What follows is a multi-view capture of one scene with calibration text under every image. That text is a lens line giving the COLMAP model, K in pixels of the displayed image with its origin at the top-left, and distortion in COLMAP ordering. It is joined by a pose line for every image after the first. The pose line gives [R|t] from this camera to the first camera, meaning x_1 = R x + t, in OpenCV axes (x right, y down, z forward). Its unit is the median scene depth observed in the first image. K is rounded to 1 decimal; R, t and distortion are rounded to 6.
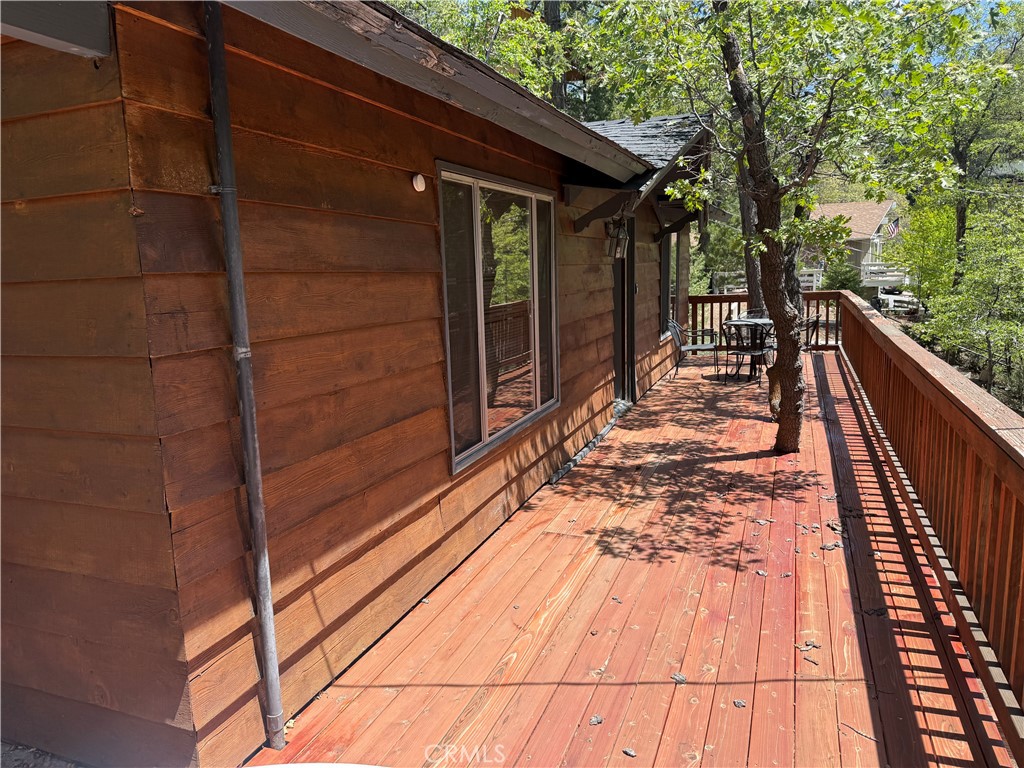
lens RADIAL K [[717.3, 0, 519.7], [0, 717.3, 384.5], [0, 0, 1]] dist [0.062517, -0.082204]
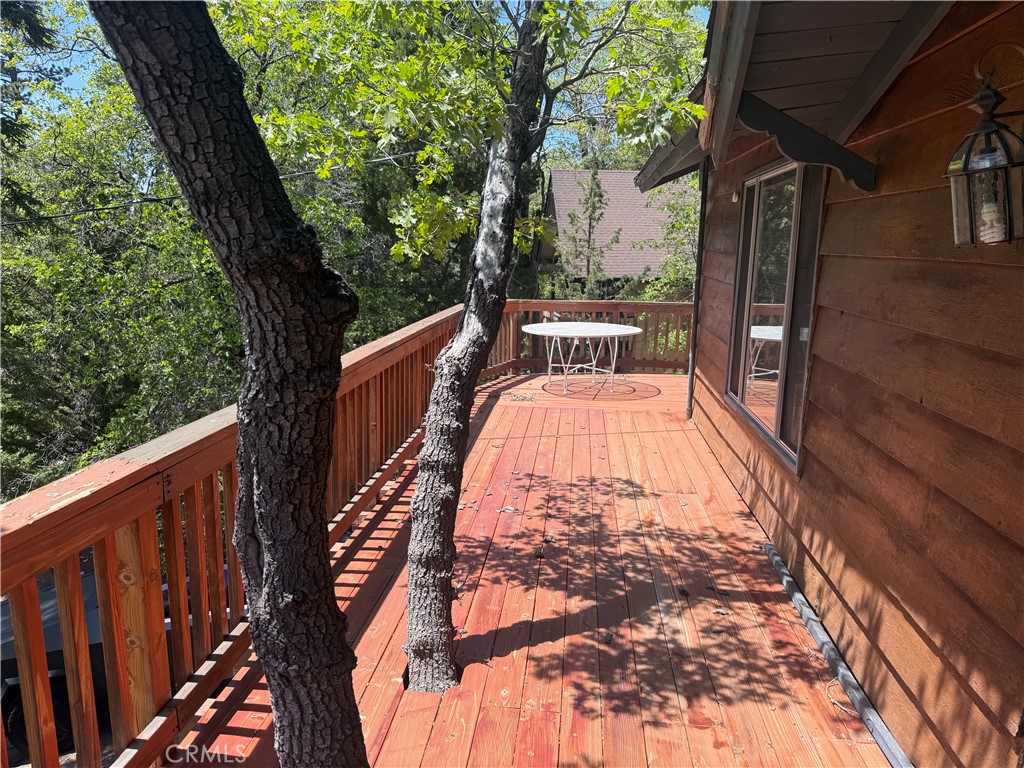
lens RADIAL K [[717.3, 0, 513.7], [0, 717.3, 385.7], [0, 0, 1]] dist [0.062517, -0.082204]
pose [[-0.965196, 0.069689, -0.252070, 0.498366], [-0.025059, 0.934763, 0.354387, -0.292943], [0.260322, 0.348370, -0.900484, 1.619965]]
